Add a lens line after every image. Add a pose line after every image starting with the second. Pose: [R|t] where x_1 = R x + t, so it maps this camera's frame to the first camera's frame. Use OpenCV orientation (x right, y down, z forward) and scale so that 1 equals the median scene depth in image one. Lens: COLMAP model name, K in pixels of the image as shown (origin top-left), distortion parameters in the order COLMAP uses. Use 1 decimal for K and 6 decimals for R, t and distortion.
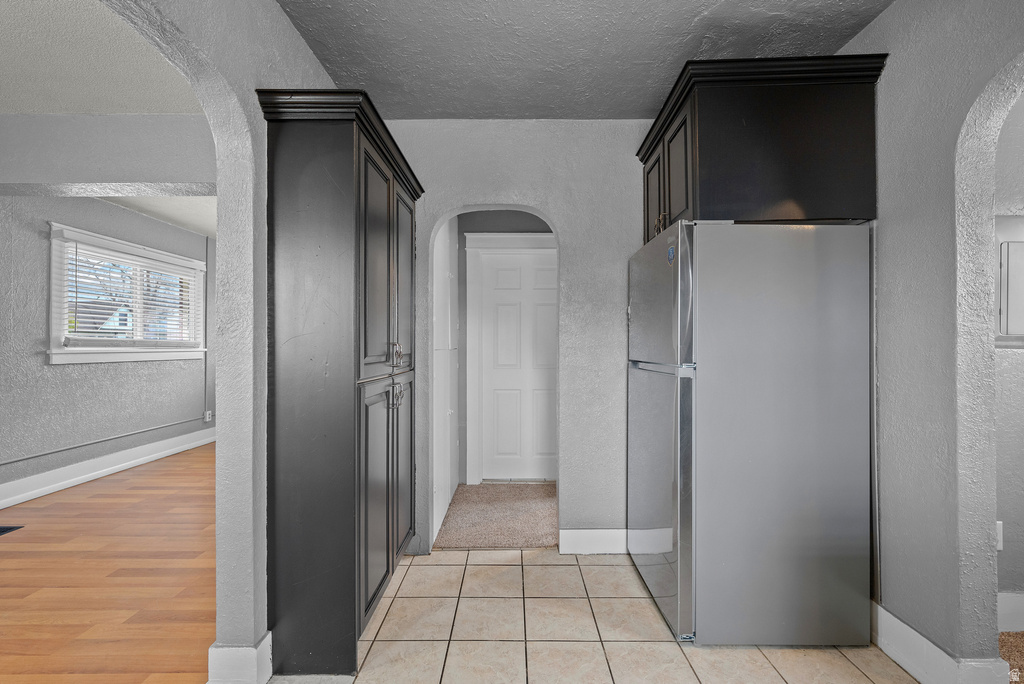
lens RADIAL K [[439.4, 0, 517.5], [0, 439.4, 342.0], [0, 0, 1]] dist [0.000133, 0.000157]
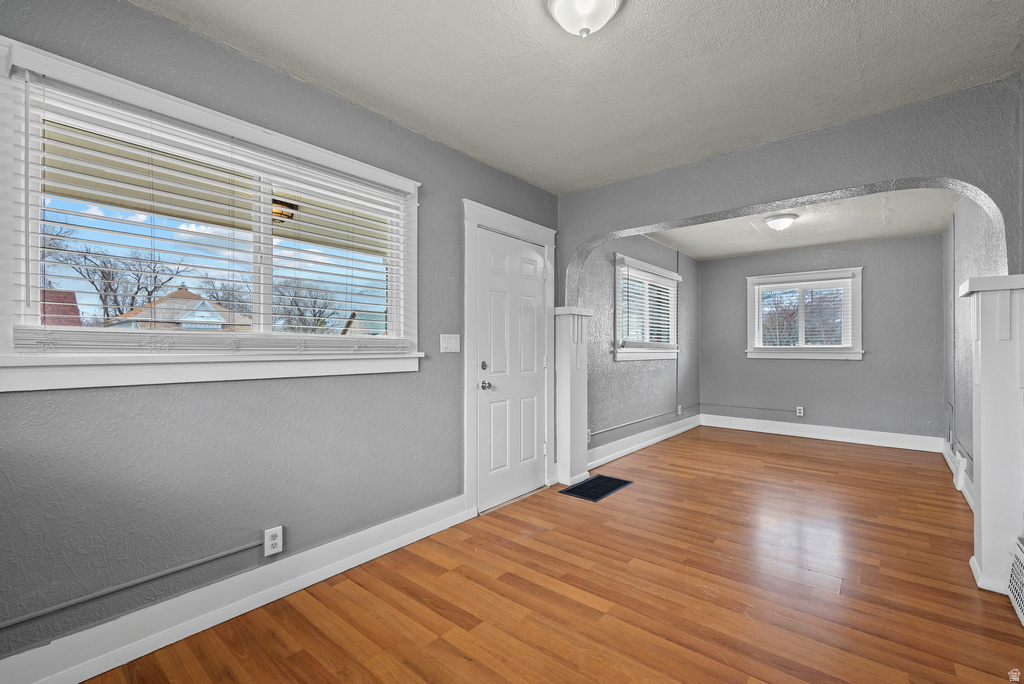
lens RADIAL K [[444.3, 0, 517.2], [0, 444.3, 345.2], [0, 0, 1]] dist [-0.000665, 0.000208]
pose [[0.764675, -0.001978, -0.644413, -0.434085], [0.001878, 0.999998, -0.000841, 0.004403], [0.644413, -0.000567, 0.764677, -0.212054]]
